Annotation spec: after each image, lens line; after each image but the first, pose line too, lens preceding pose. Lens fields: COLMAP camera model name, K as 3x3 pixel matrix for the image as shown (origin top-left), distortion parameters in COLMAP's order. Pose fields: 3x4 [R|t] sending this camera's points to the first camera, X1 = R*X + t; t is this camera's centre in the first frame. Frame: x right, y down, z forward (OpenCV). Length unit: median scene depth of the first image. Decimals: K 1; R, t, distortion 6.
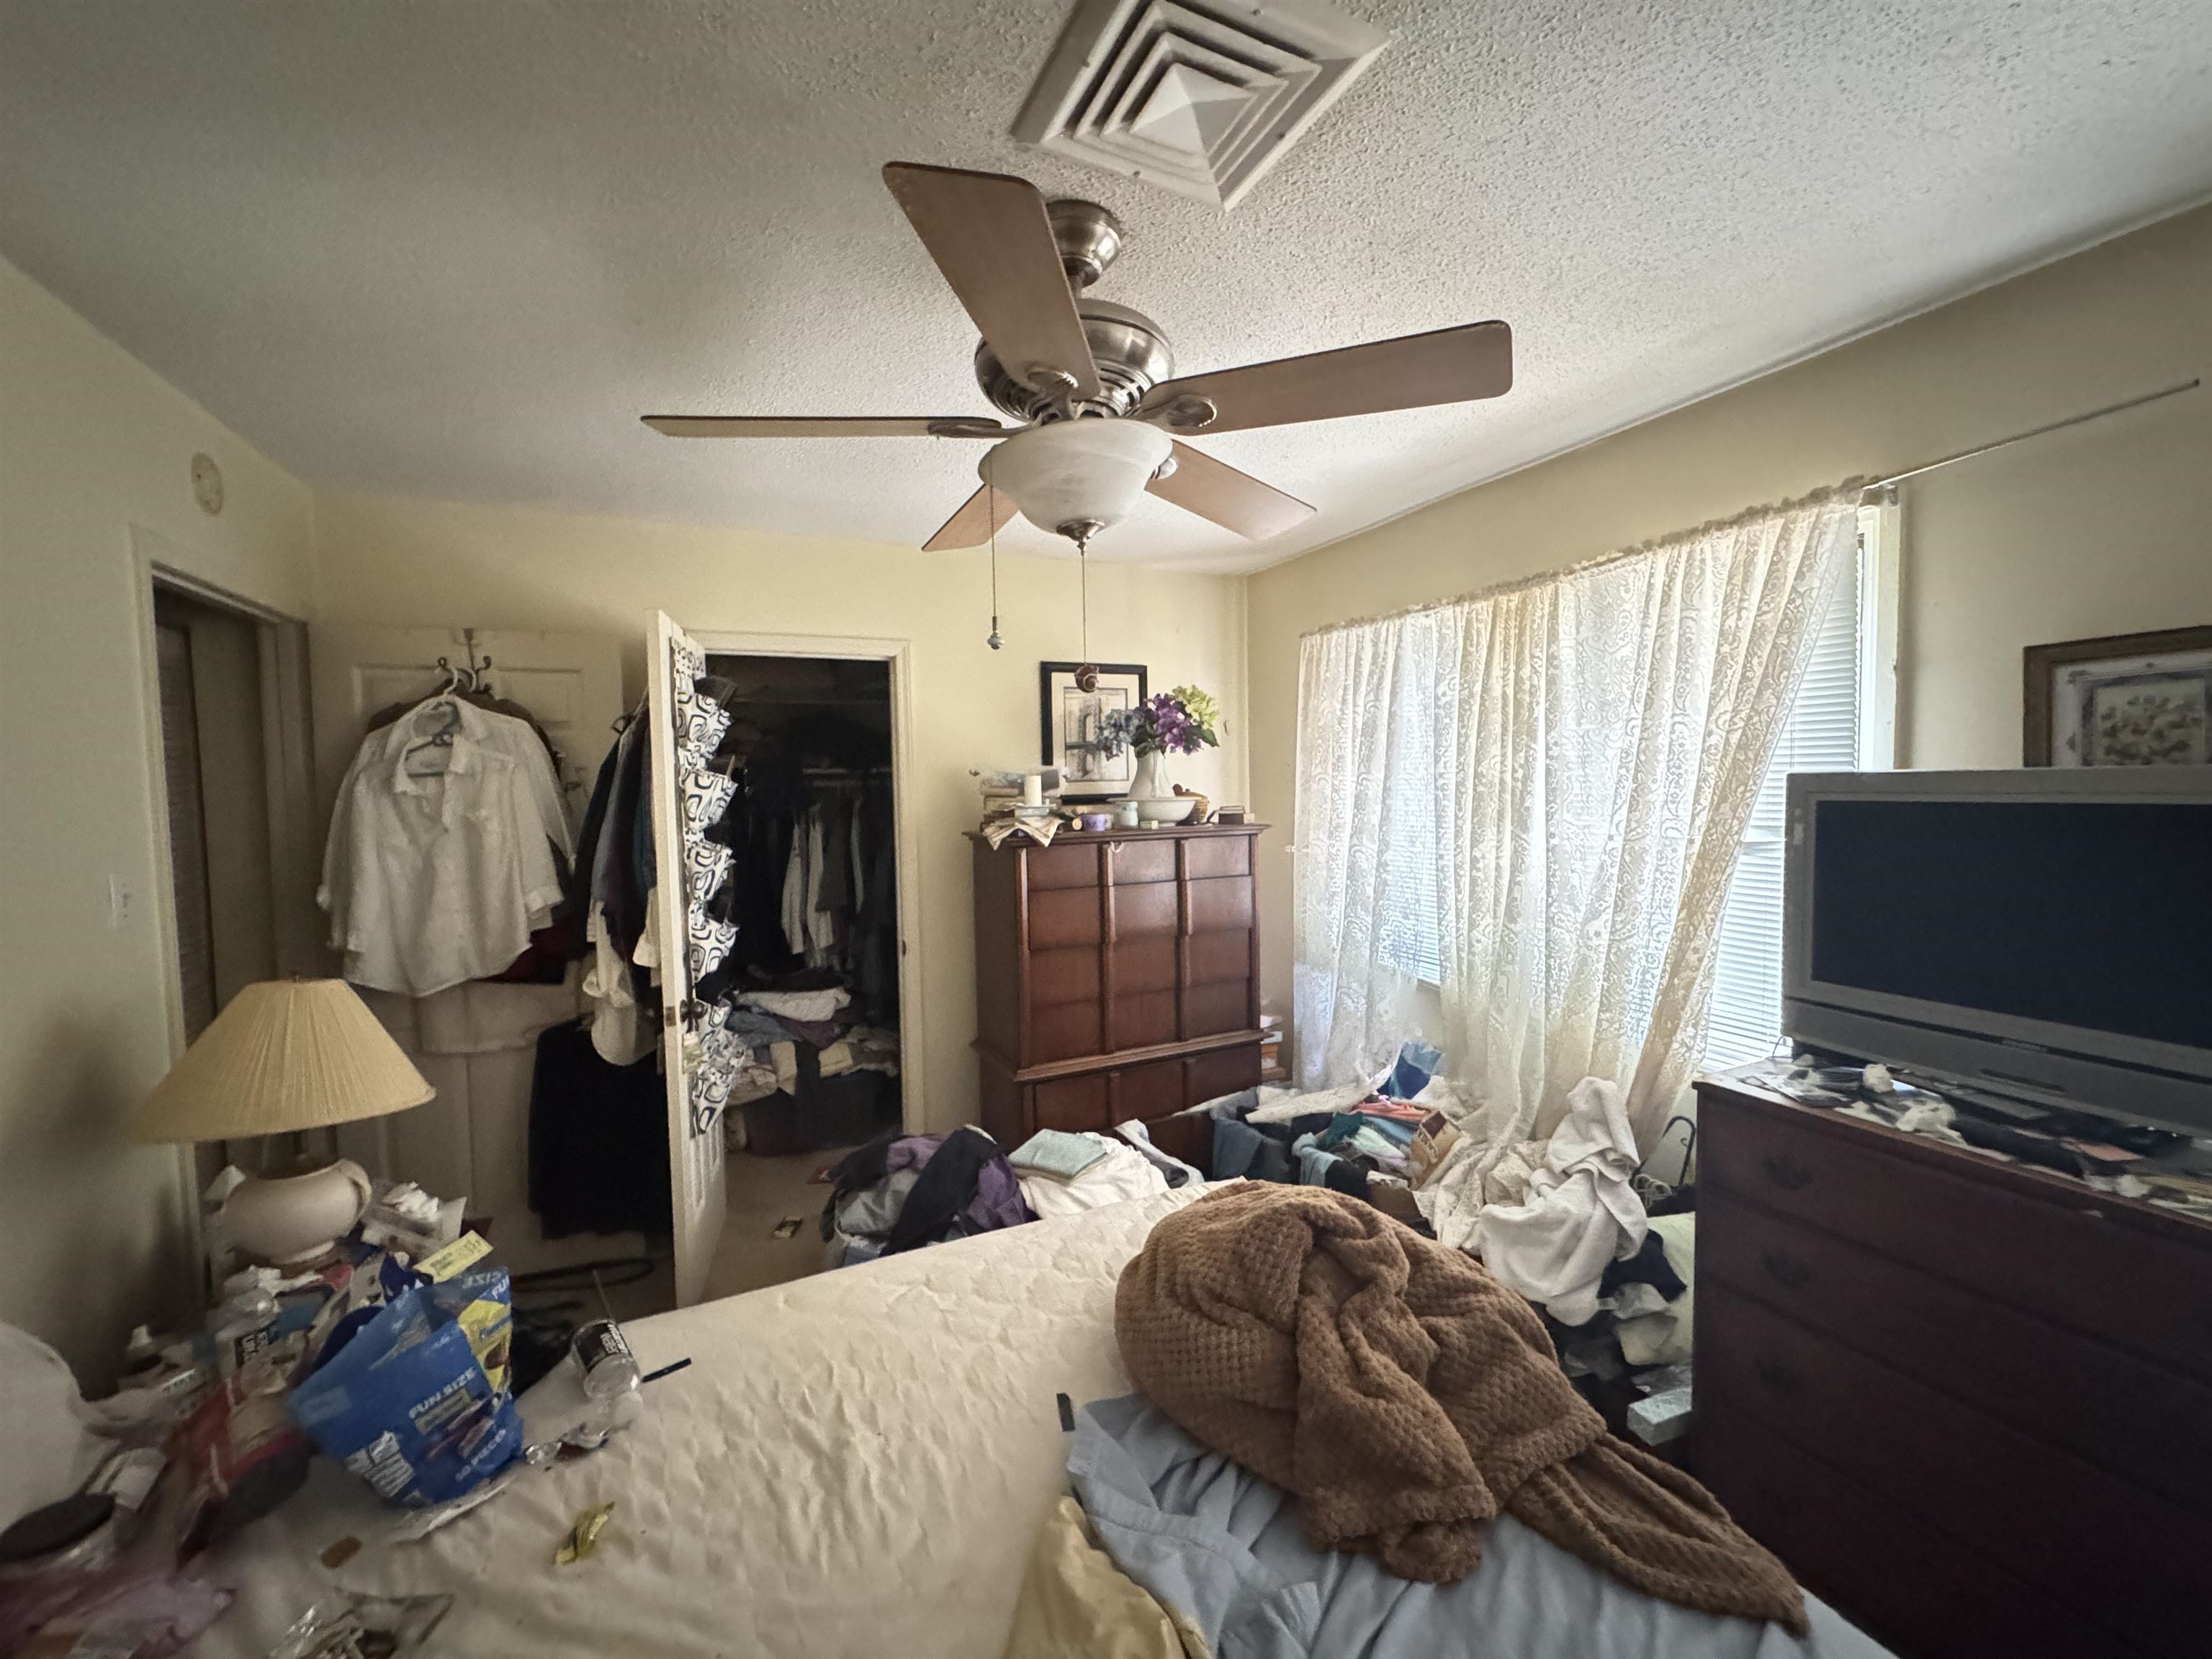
lens RADIAL K [[881.8, 0, 1105.1], [0, 881.8, 827.8], [0, 0, 1]] dist [-0.001767, 0.000549]
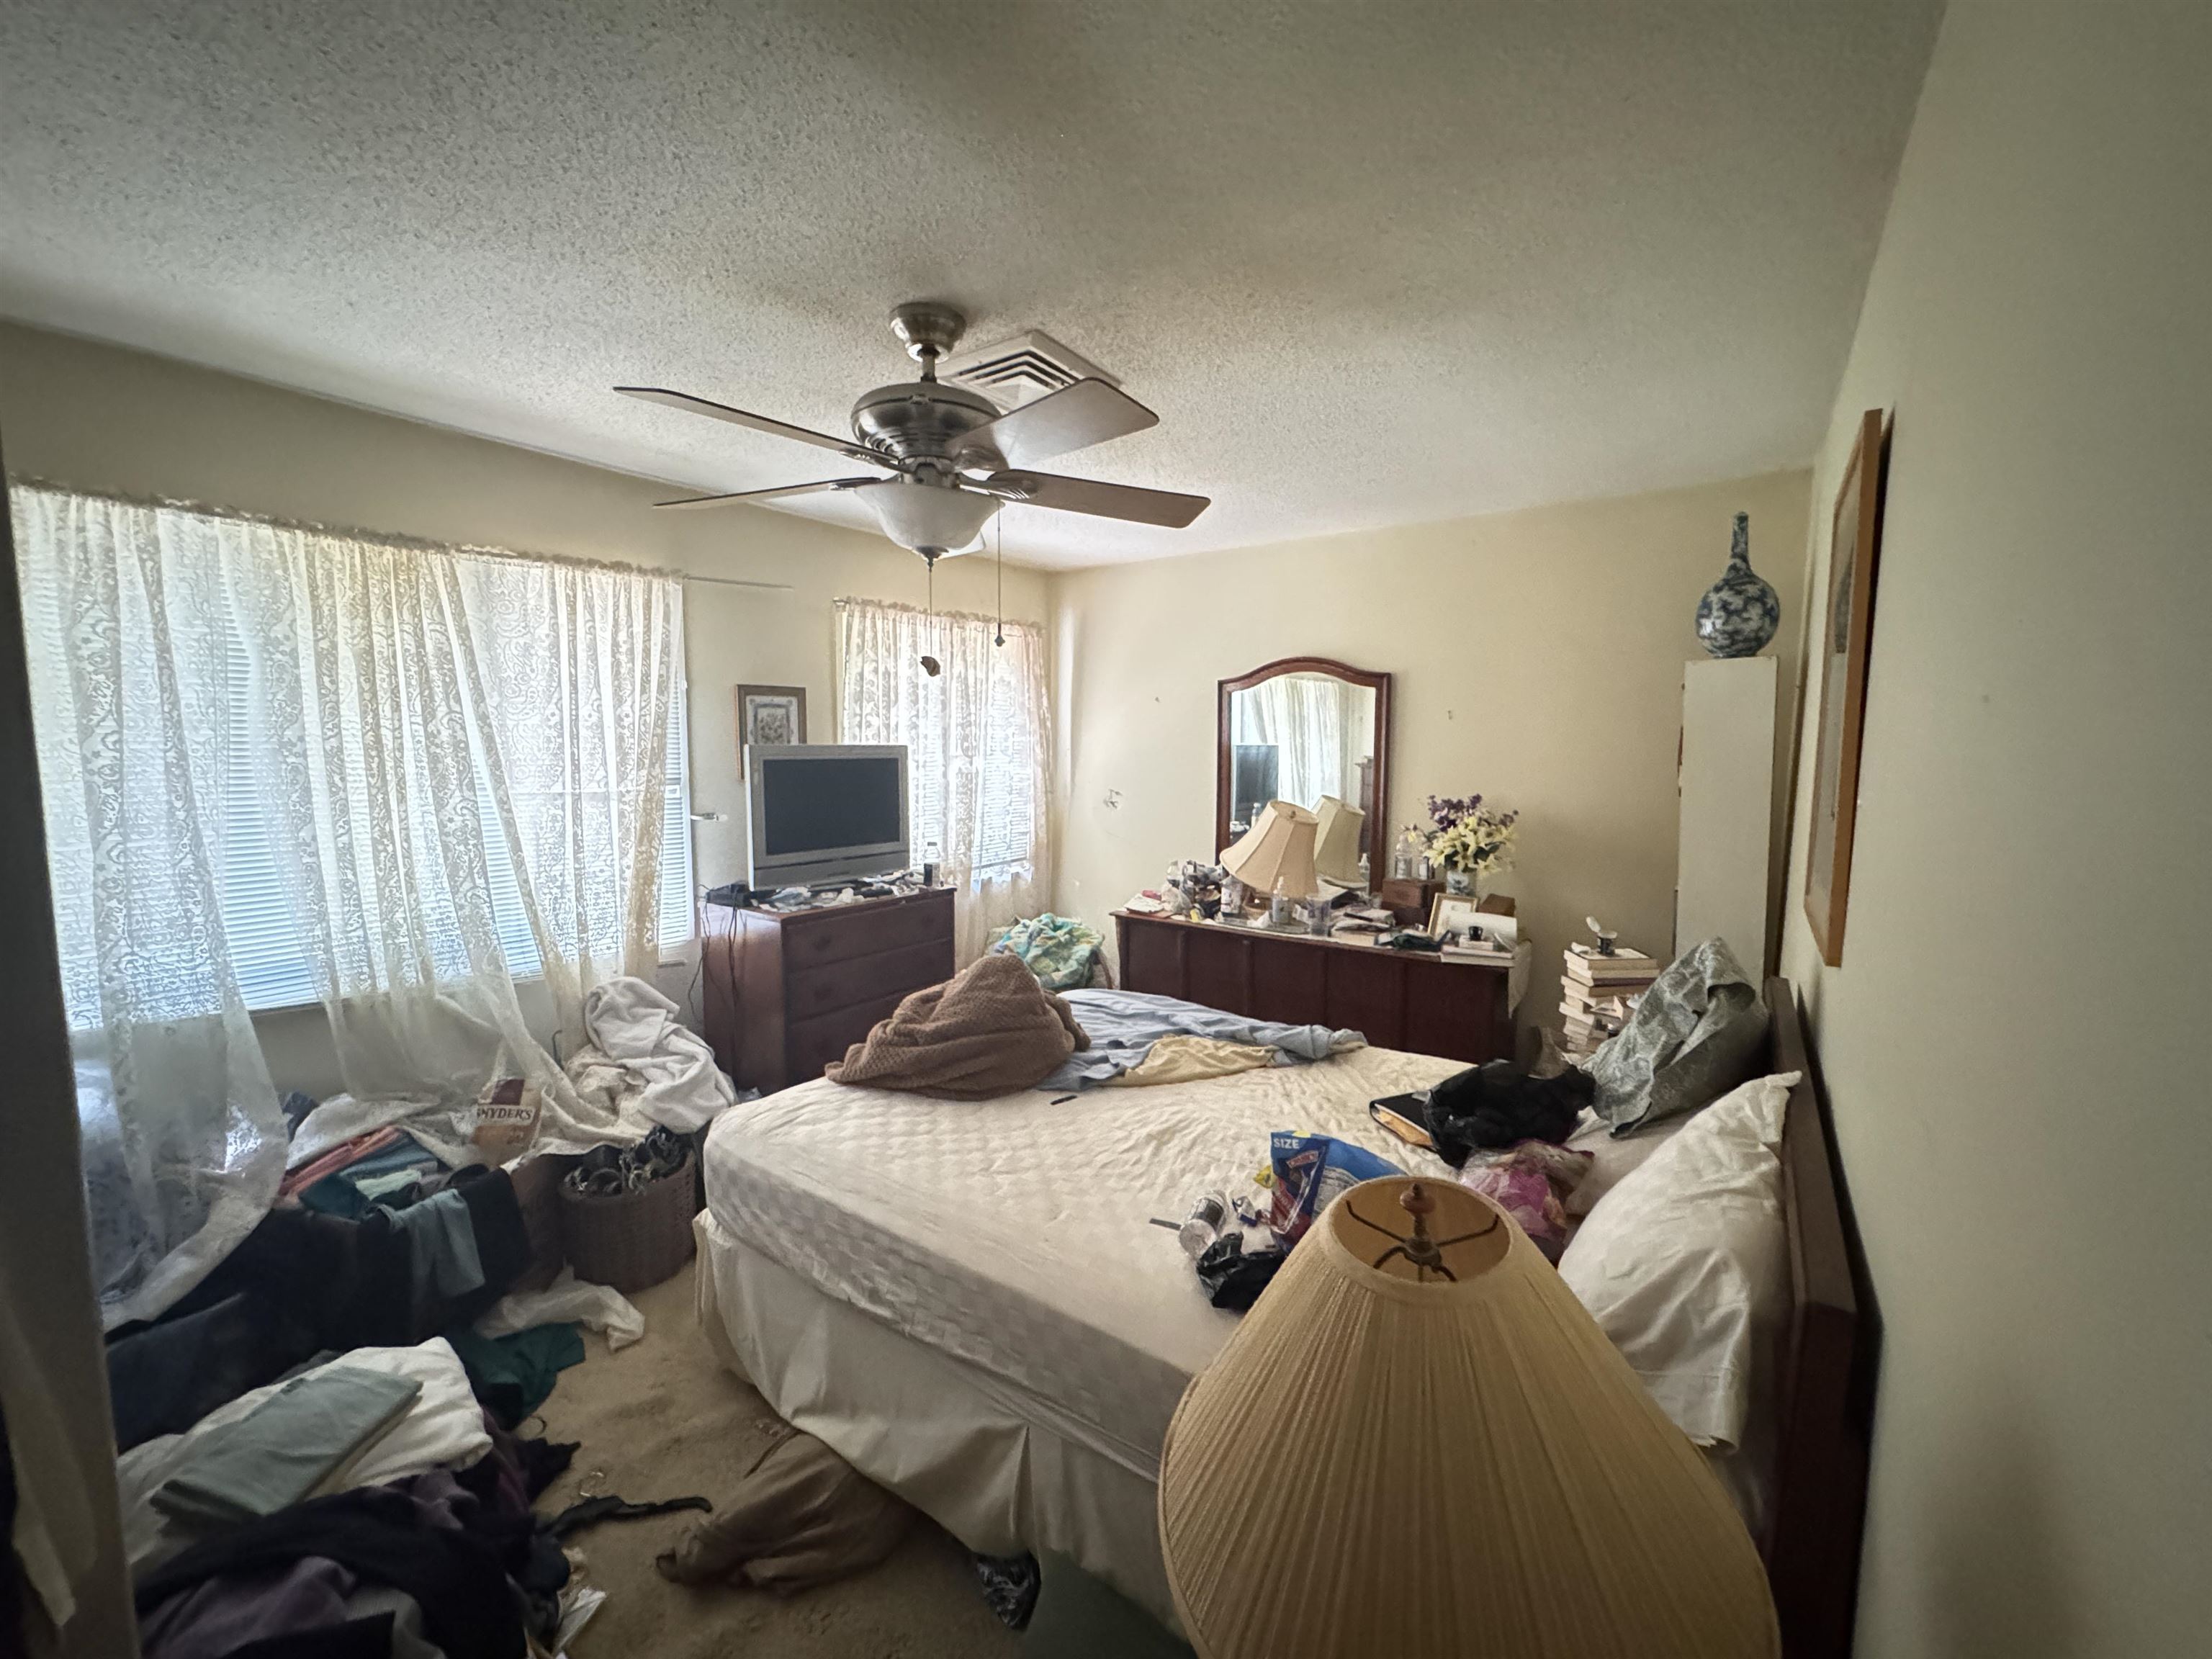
lens RADIAL K [[881.8, 0, 1103.5], [0, 881.8, 832.1], [0, 0, 1]] dist [-0.001767, 0.000549]
pose [[-0.484611, -0.073272, 0.871656, -1.232927], [0.049588, 0.992582, 0.111006, -0.052287], [-0.873323, 0.097018, -0.477383, 1.337778]]
